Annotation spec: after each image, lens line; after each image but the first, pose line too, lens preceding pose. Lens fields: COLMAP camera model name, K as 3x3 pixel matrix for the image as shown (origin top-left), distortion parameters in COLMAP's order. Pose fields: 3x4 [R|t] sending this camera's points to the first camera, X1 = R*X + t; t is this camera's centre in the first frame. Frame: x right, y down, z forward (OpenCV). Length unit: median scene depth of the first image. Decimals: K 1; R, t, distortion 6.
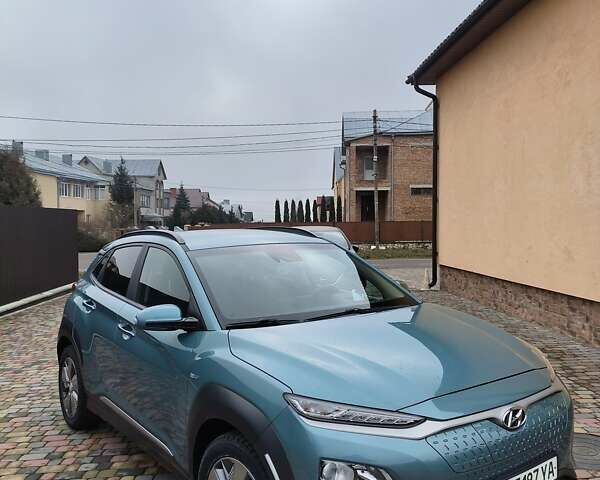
lens RADIAL K [[552.2, 0, 307.8], [0, 552.2, 241.5], [0, 0, 1]] dist [0.119937, -0.001486]
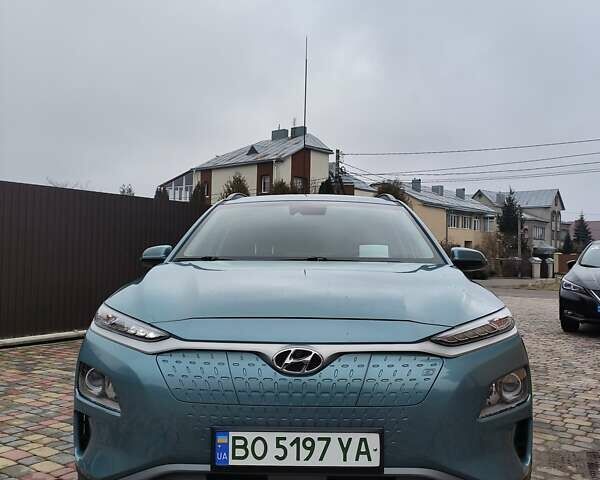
lens RADIAL K [[552.2, 0, 307.8], [0, 552.2, 241.5], [0, 0, 1]] dist [0.119937, -0.001486]
pose [[0.781740, 0.012345, -0.623482, 0.204097], [-0.048029, 0.998026, -0.040458, 0.044303], [0.621752, 0.061573, 0.780790, 0.102477]]
